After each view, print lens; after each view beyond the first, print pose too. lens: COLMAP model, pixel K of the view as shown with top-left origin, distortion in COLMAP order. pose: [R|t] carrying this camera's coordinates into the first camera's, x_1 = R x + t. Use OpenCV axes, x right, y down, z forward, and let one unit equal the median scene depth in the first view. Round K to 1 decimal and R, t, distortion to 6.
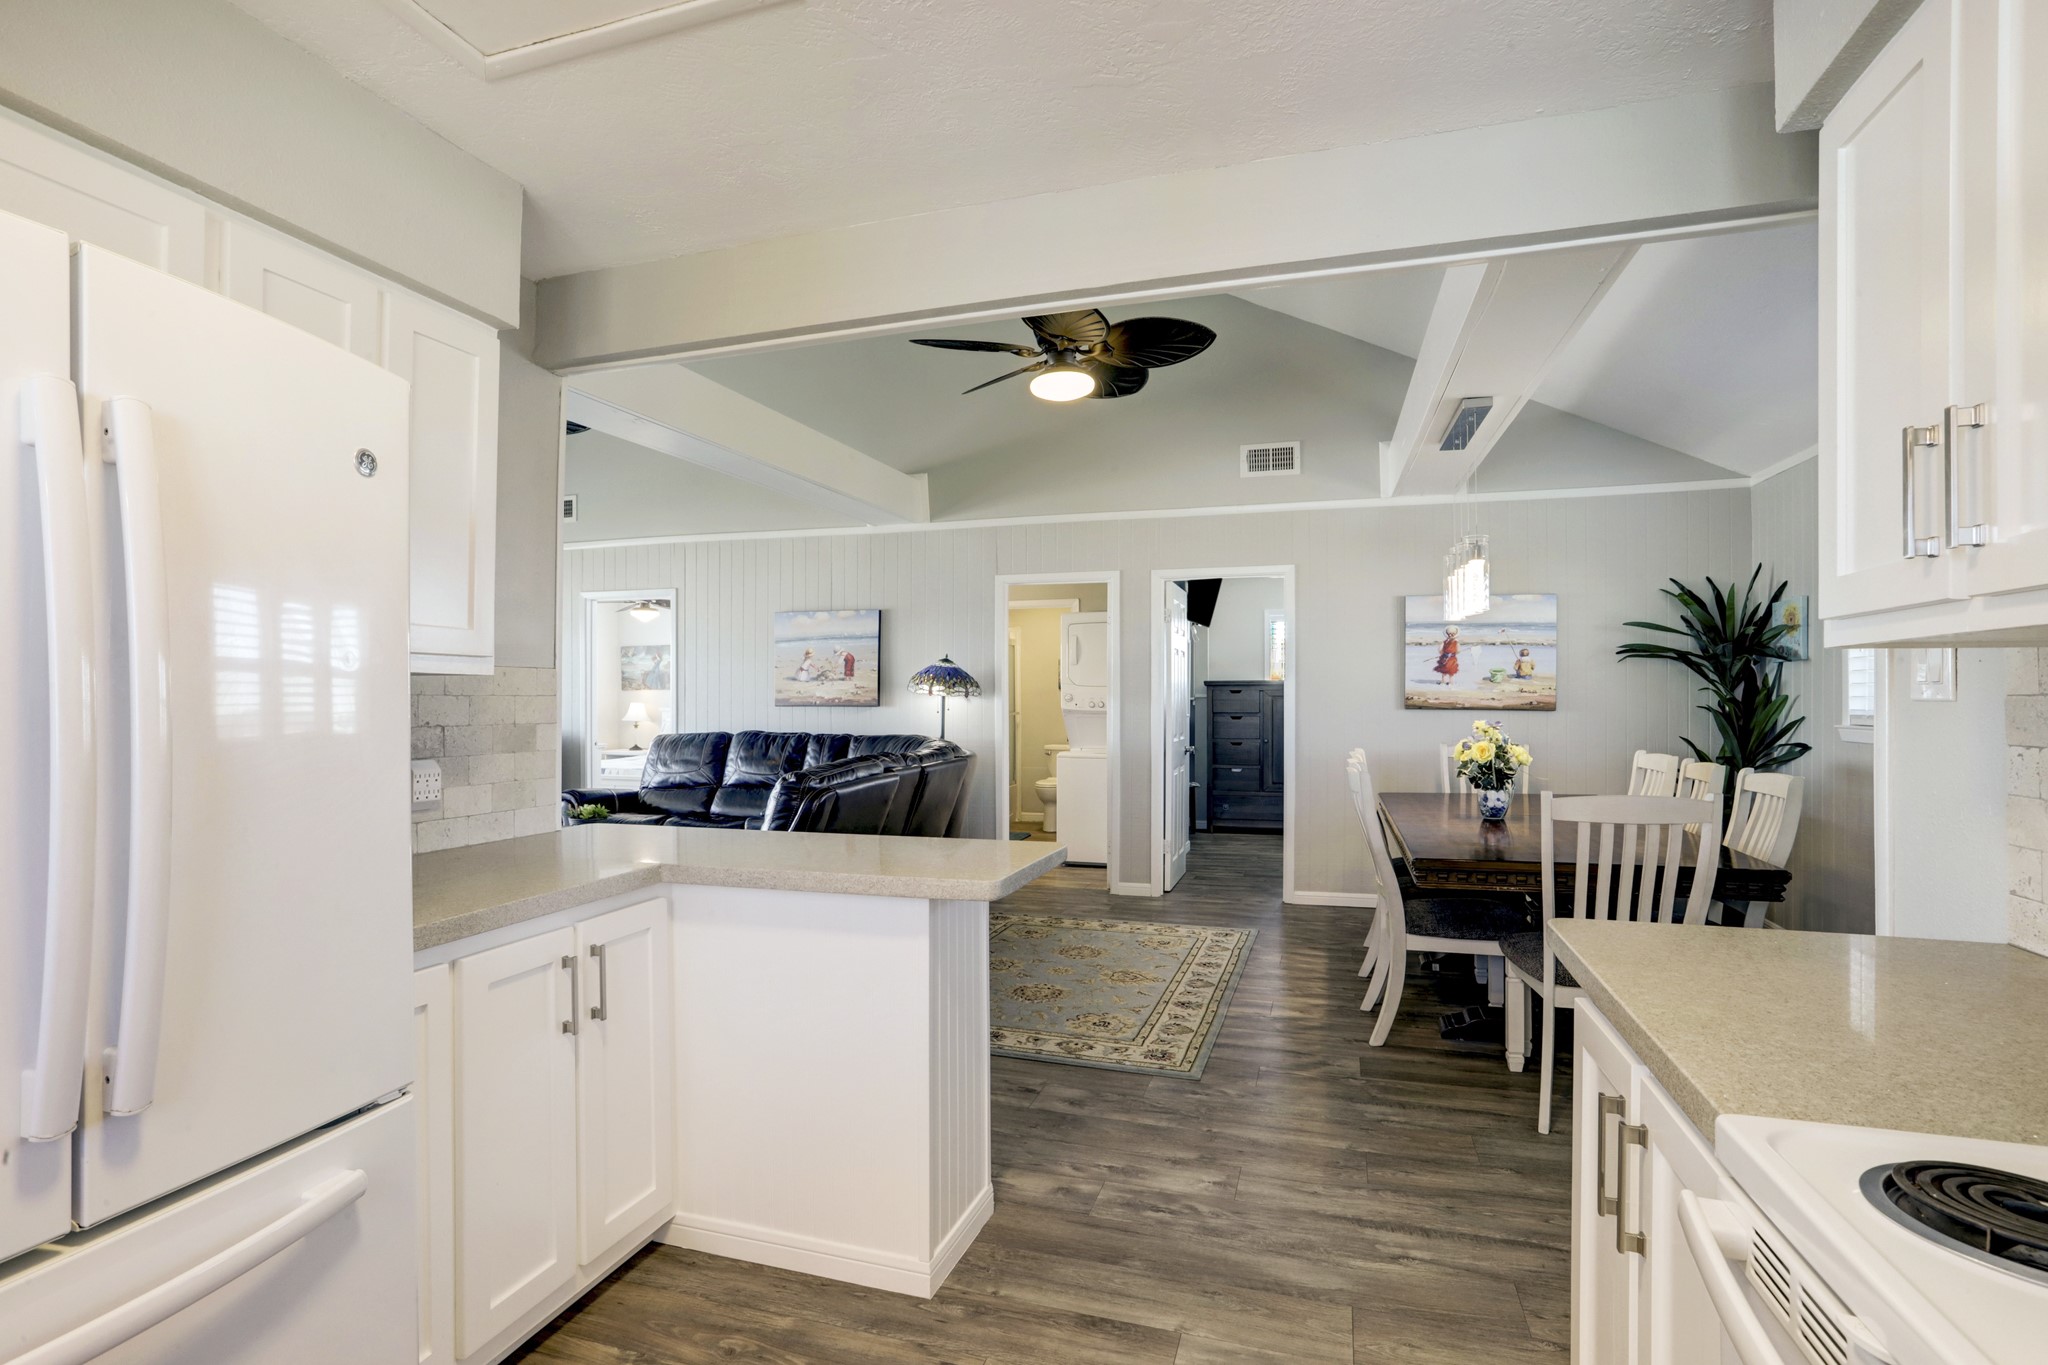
lens RADIAL K [[1013.0, 0, 1030.3], [0, 1013.0, 692.0], [0, 0, 1]] dist [-0.055009, 0.030362]
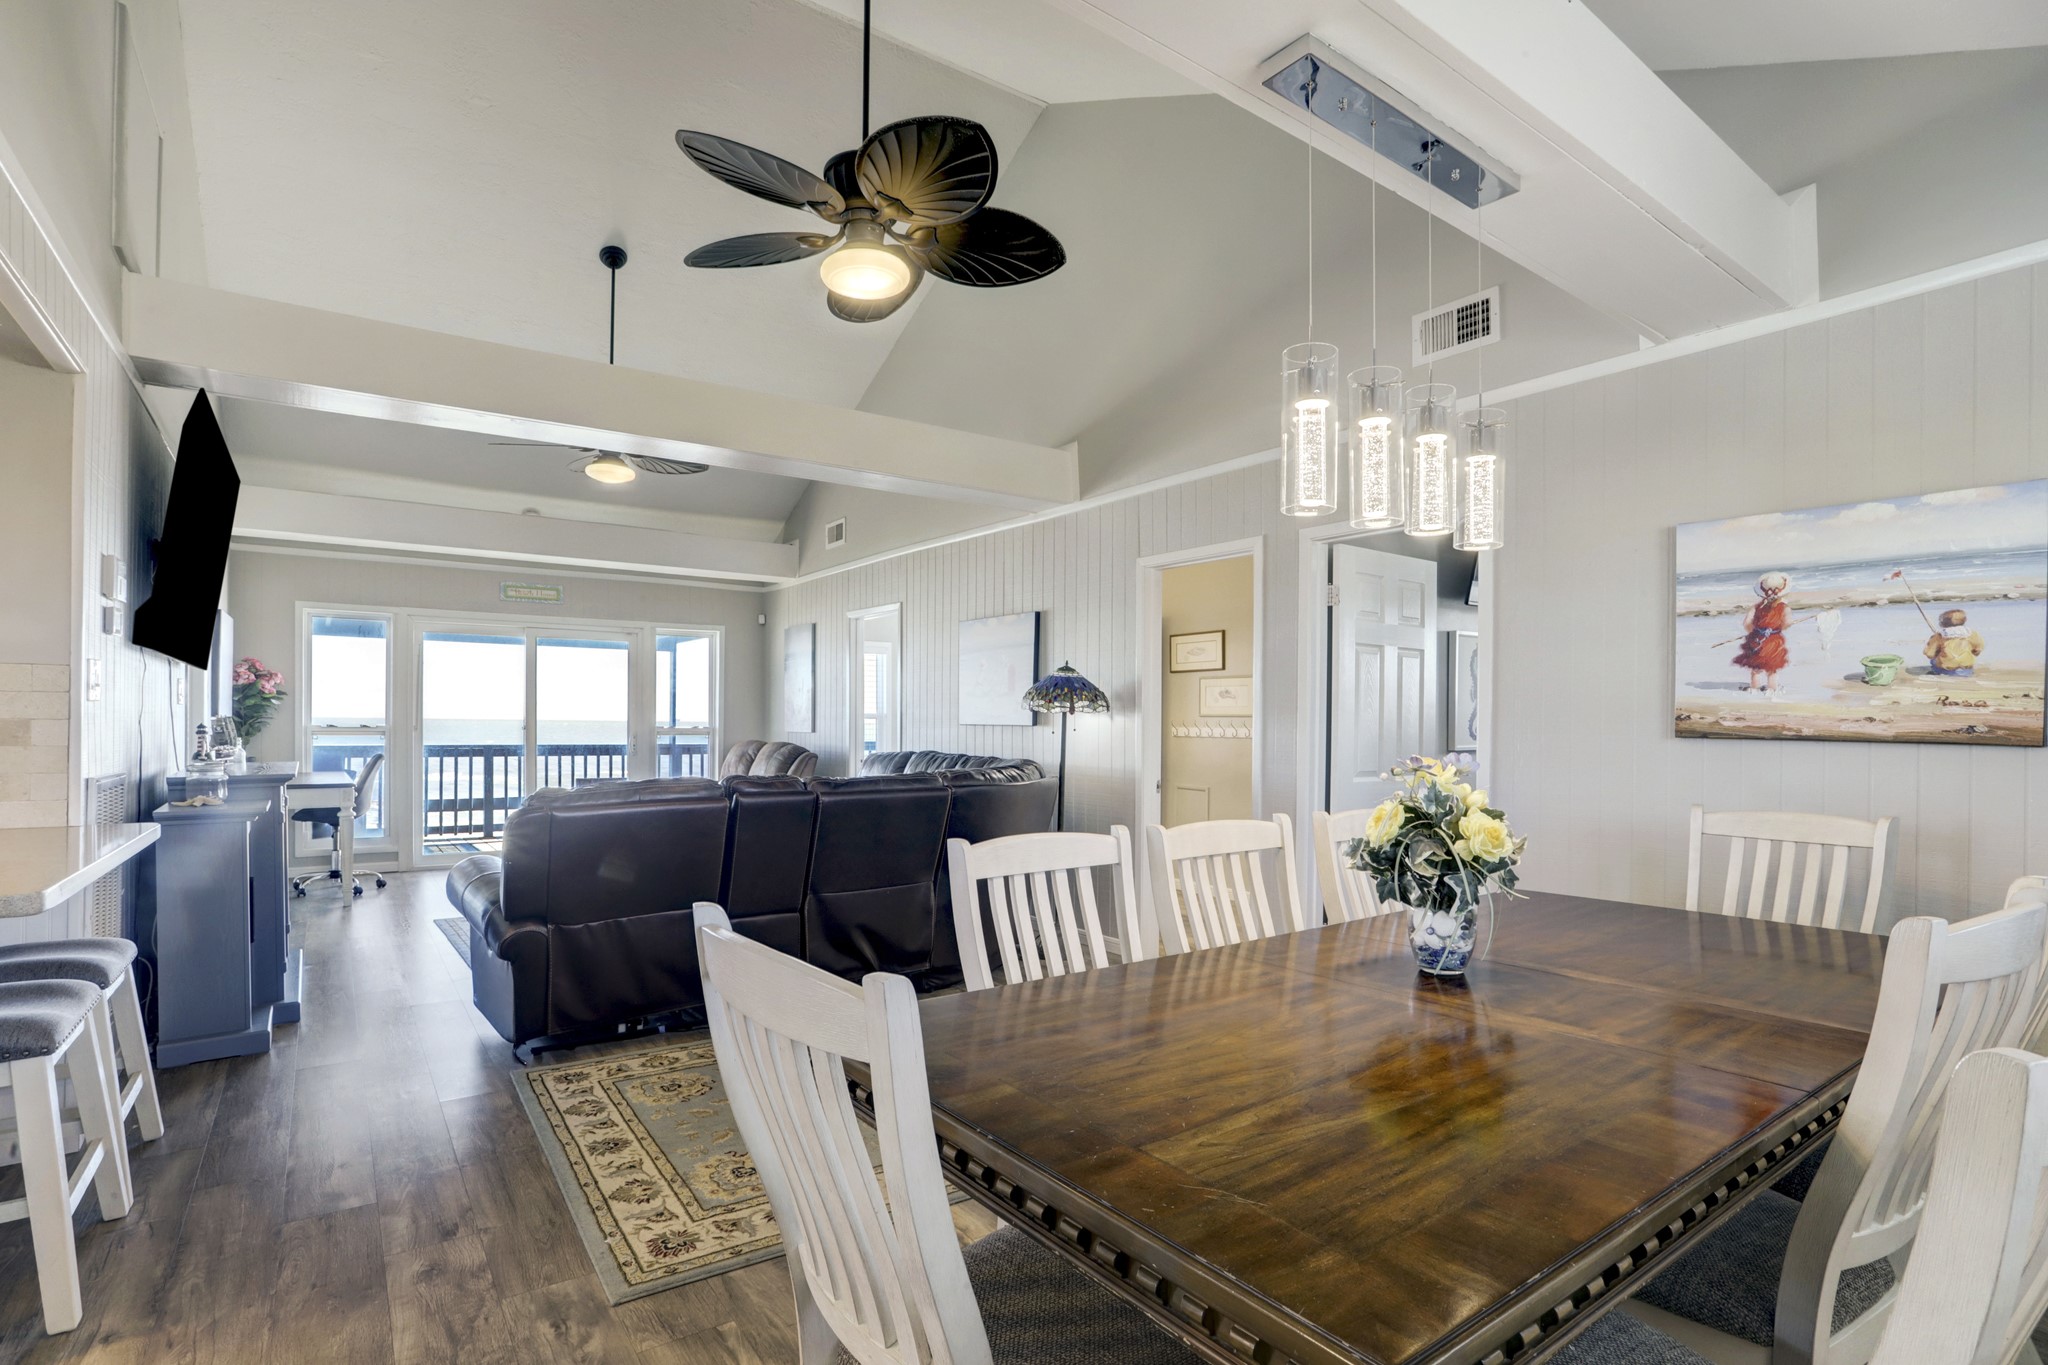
lens RADIAL K [[1013.0, 0, 1022.8], [0, 1013.0, 722.5], [0, 0, 1]] dist [-0.055009, 0.030362]
pose [[0.791473, 0.010151, -0.611120, 0.427319], [-0.009352, 0.999946, 0.004497, 0.009935], [0.611133, 0.002155, 0.791525, 0.380949]]
